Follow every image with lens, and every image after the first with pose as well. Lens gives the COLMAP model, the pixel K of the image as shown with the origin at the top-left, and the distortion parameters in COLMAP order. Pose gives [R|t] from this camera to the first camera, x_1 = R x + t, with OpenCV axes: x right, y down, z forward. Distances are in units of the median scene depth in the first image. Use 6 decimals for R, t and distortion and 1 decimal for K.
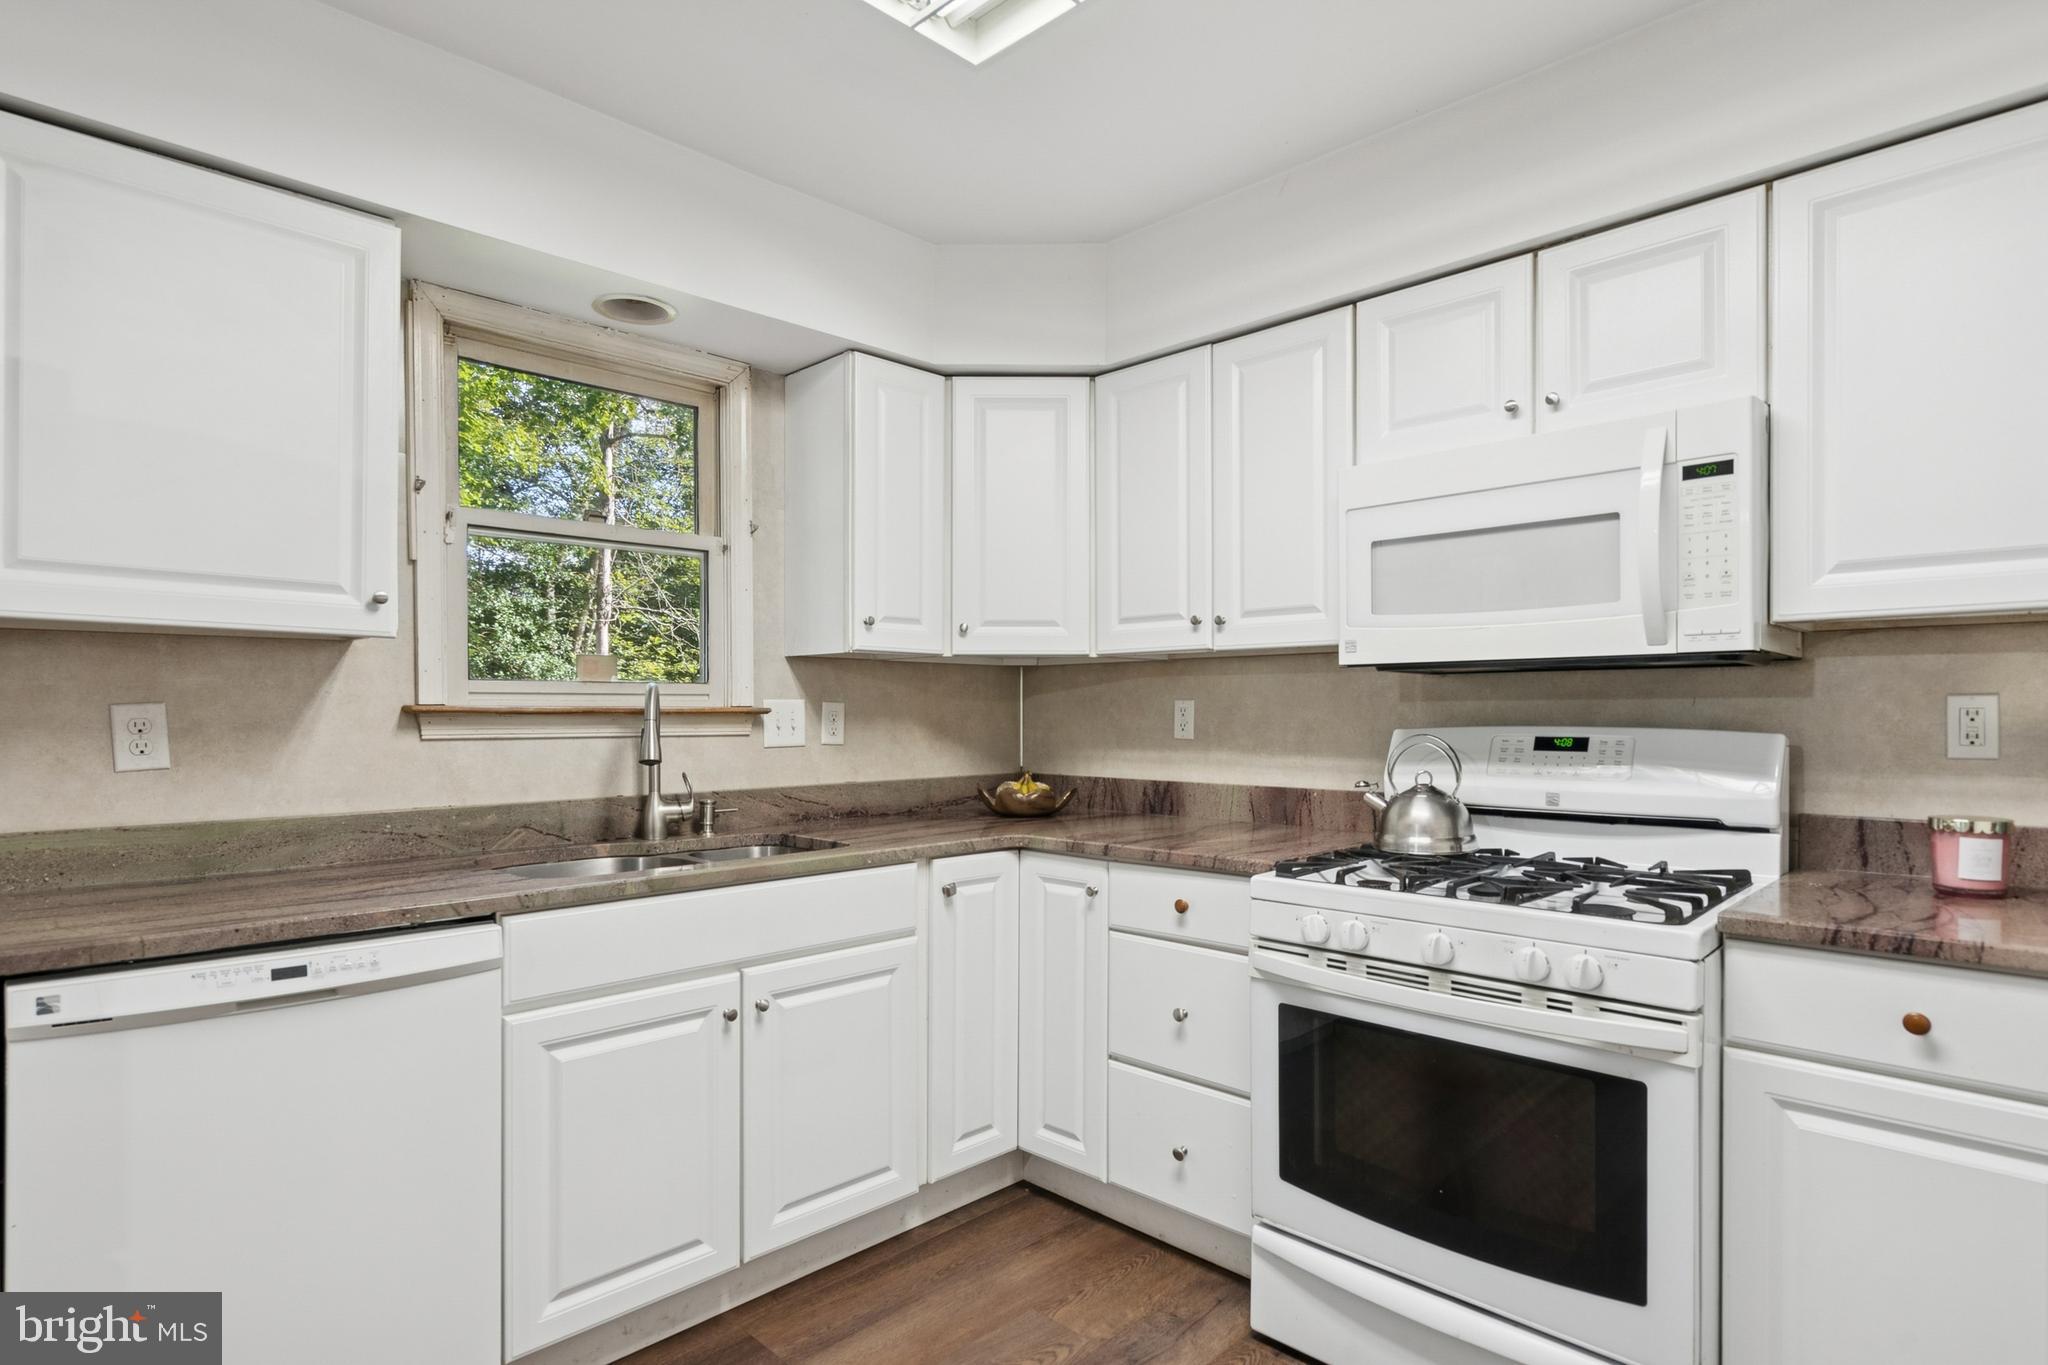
lens RADIAL K [[1065.6, 0, 1024.0], [0, 1065.6, 716.9], [0, 0, 1]] dist [-0.003007, -0.000521]
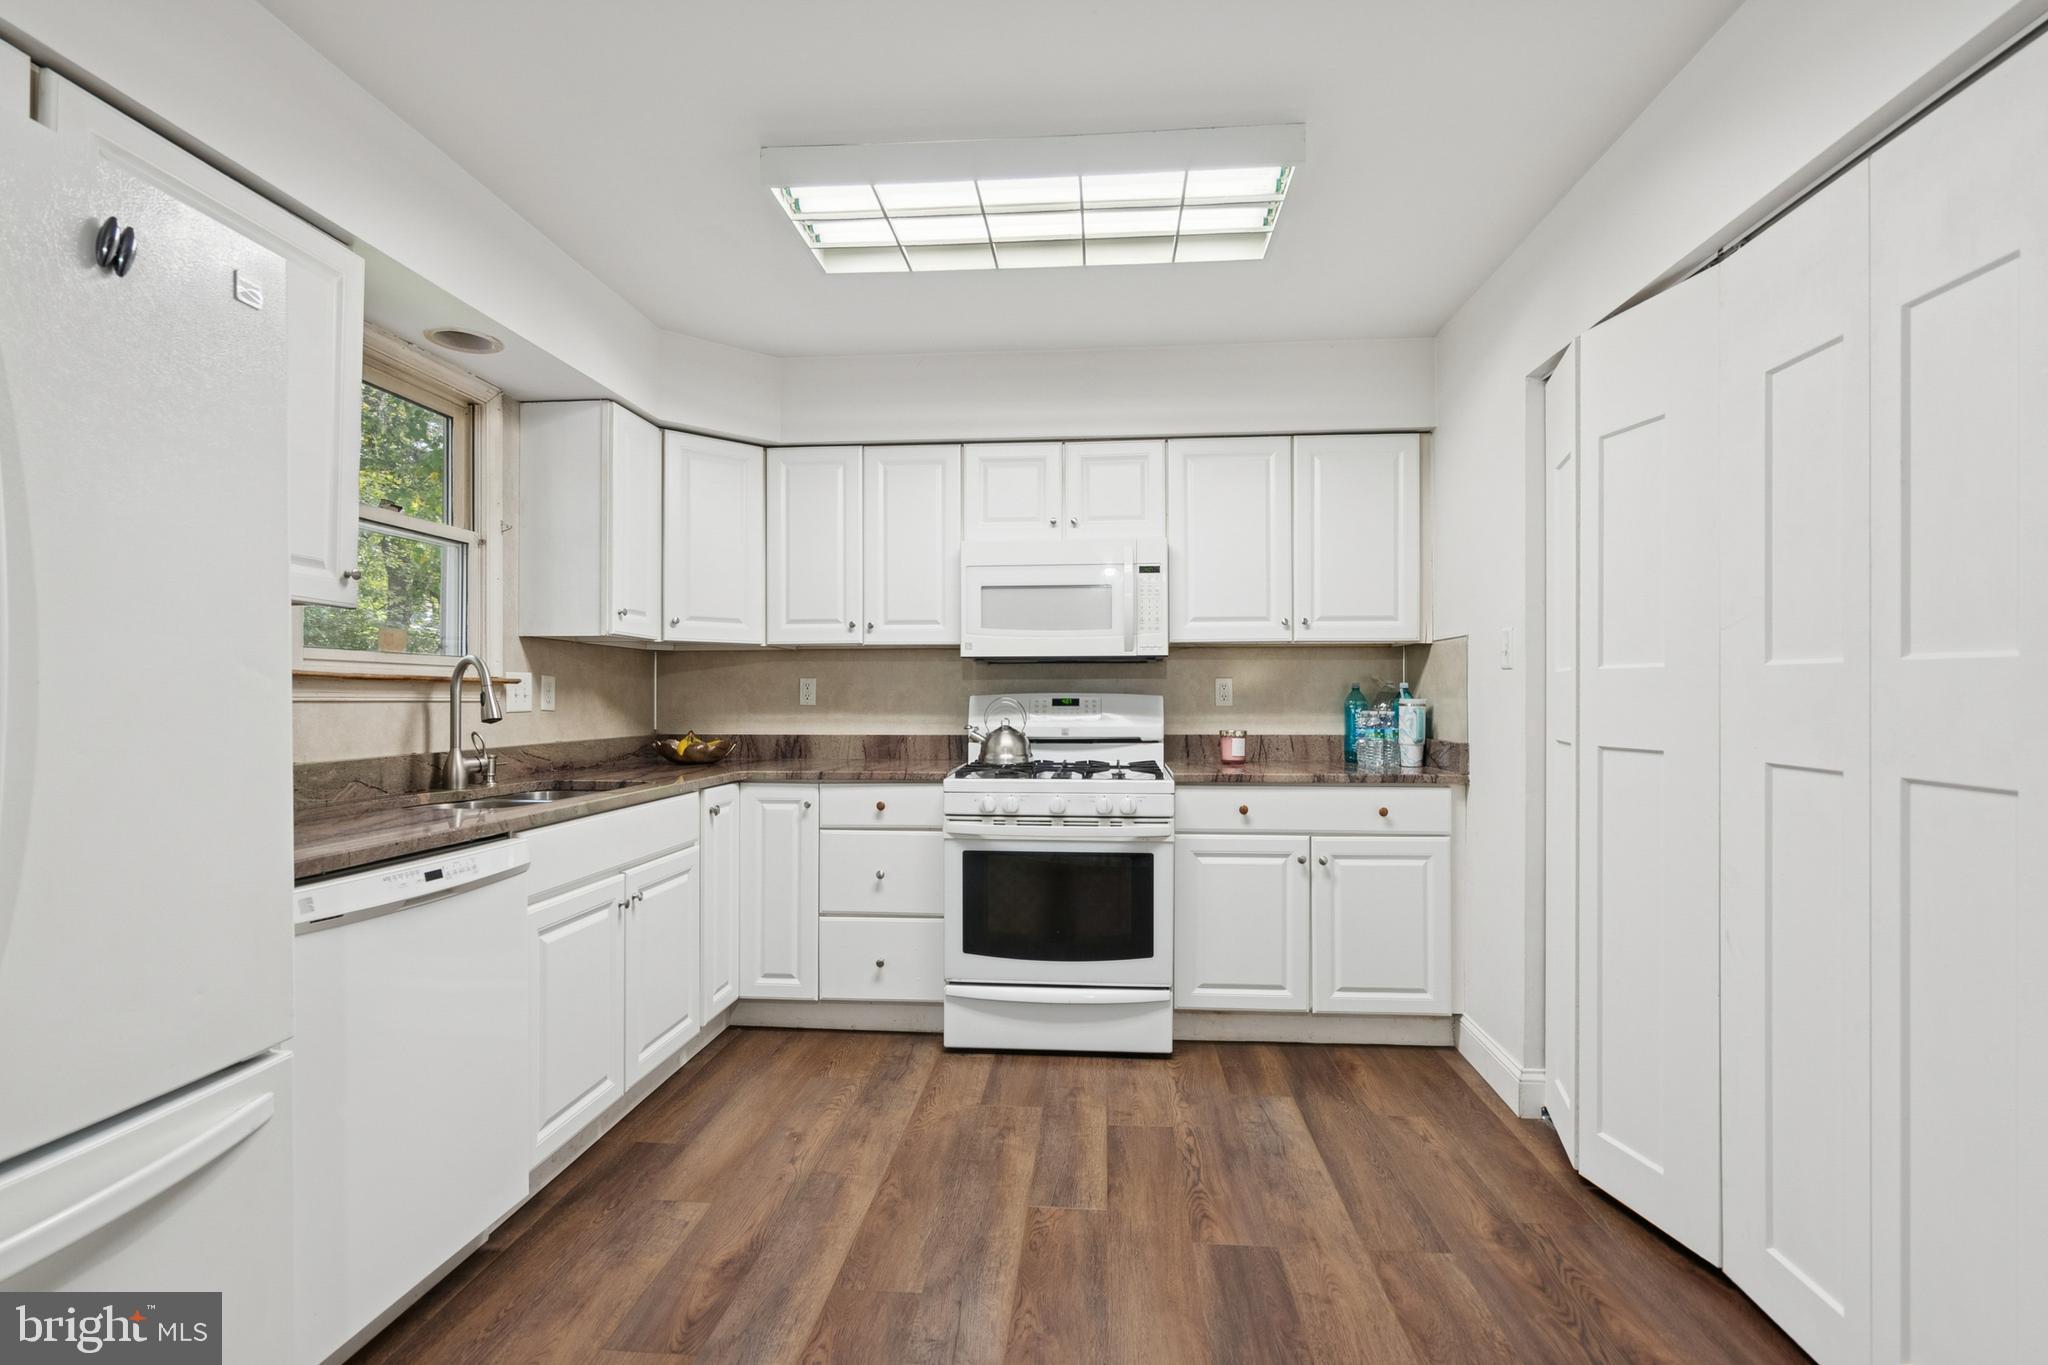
lens RADIAL K [[934.0, 0, 1025.6], [0, 934.0, 688.5], [0, 0, 1]] dist [-0.010450, 0.000611]
pose [[0.763999, 0.007628, 0.645172, -0.588058], [0.003825, 0.999859, -0.016351, 0.026770], [-0.645206, 0.014960, 0.763862, -0.203108]]
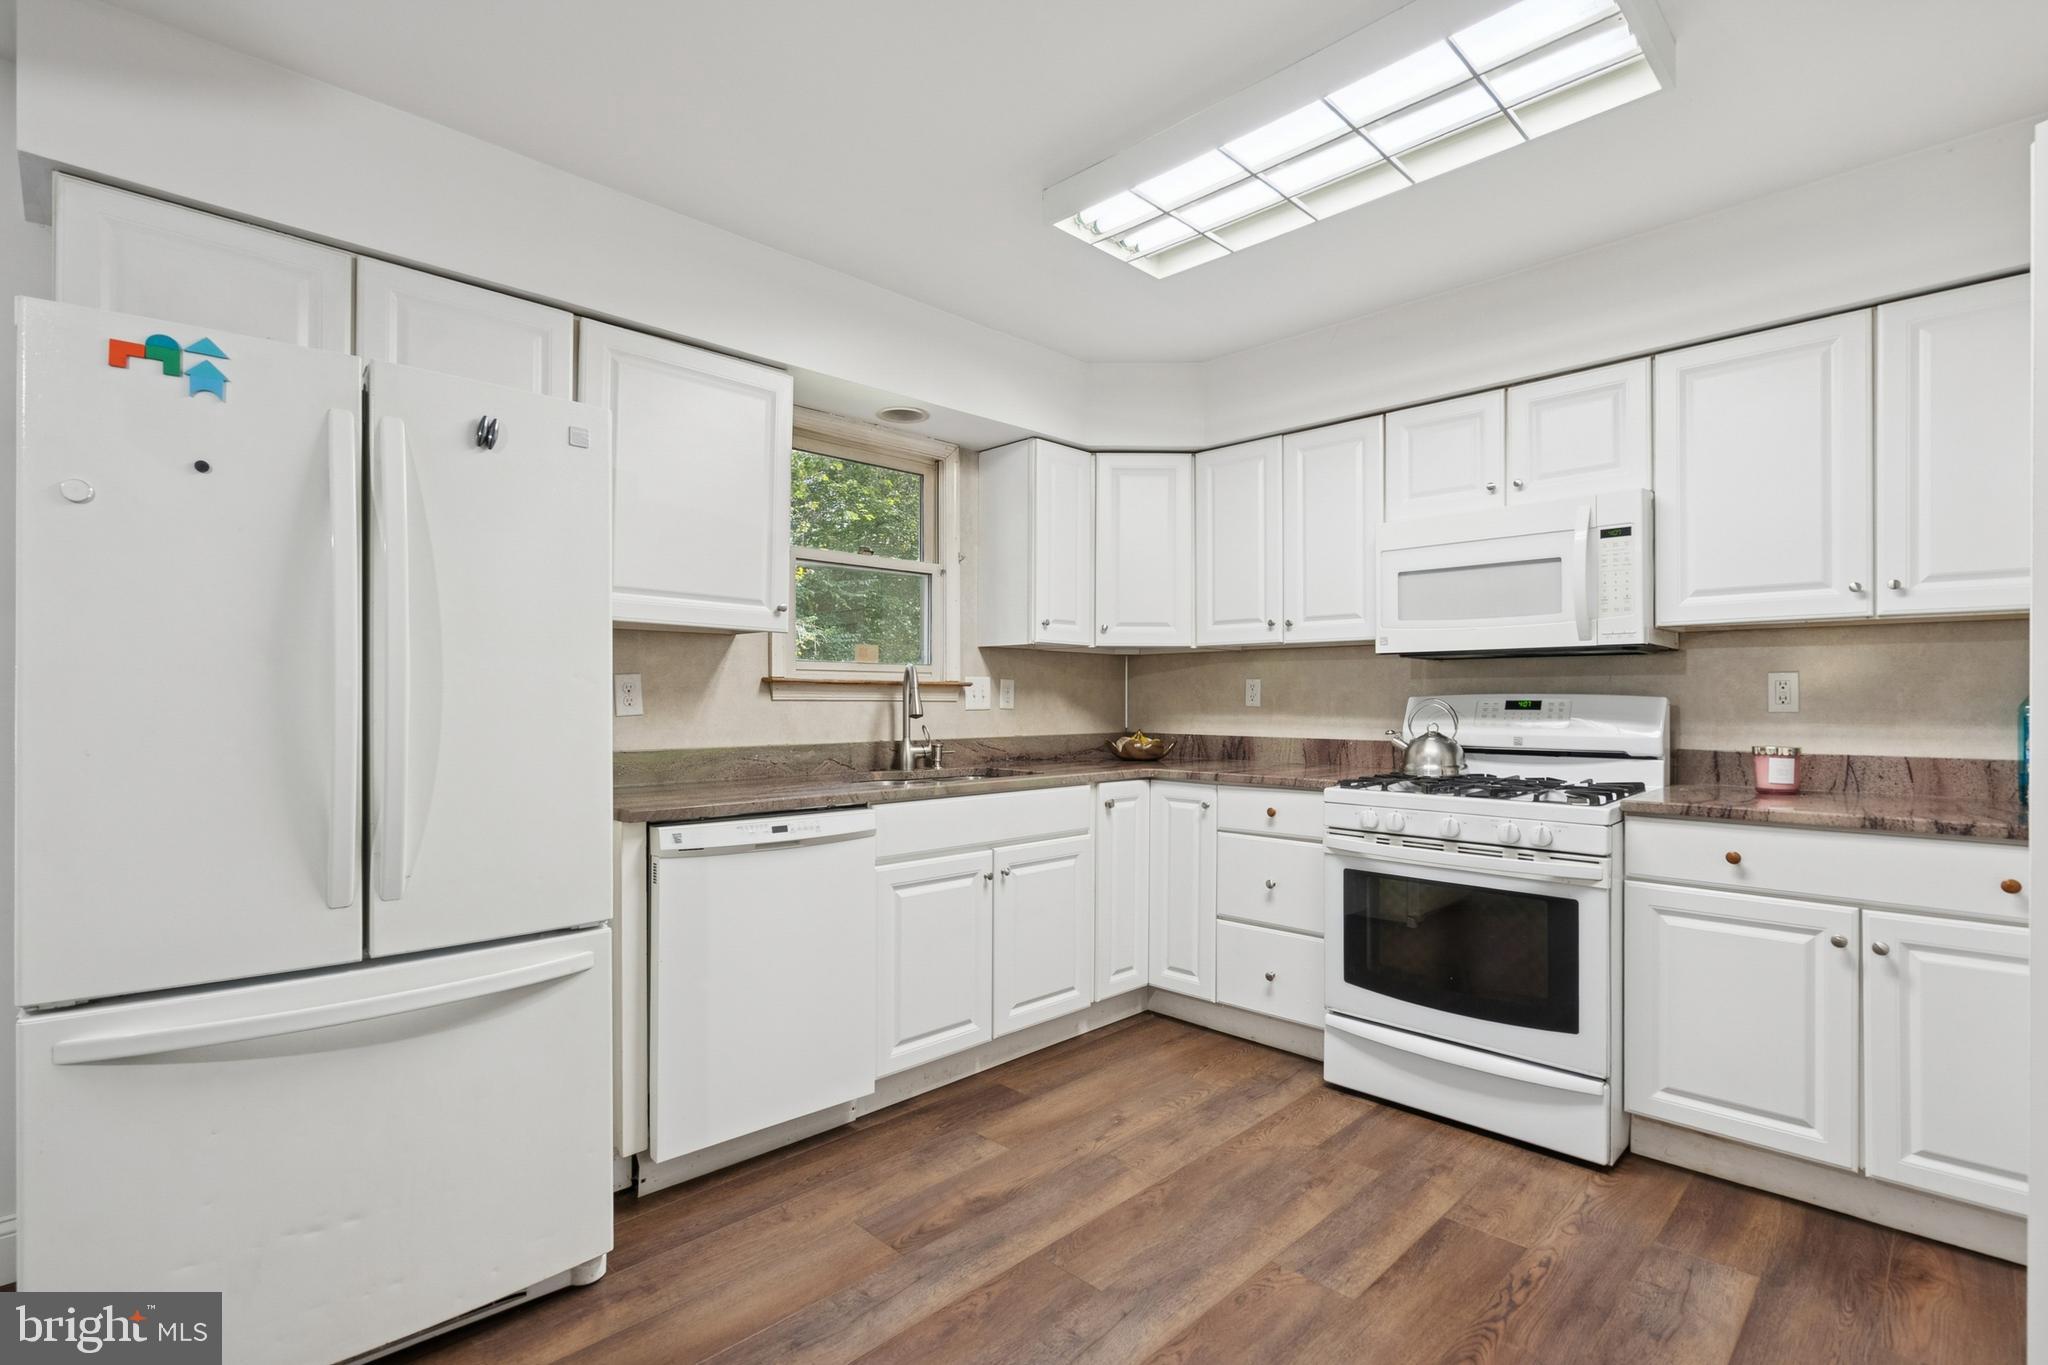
lens RADIAL K [[951.4, 0, 1022.0], [0, 951.4, 693.2], [0, 0, 1]] dist [-0.005762, 0.000987]
pose [[0.999968, 0.003921, -0.006971, -0.198351], [-0.004007, 0.999914, -0.012461, 0.027065], [0.006921, 0.012489, 0.999898, -0.355418]]
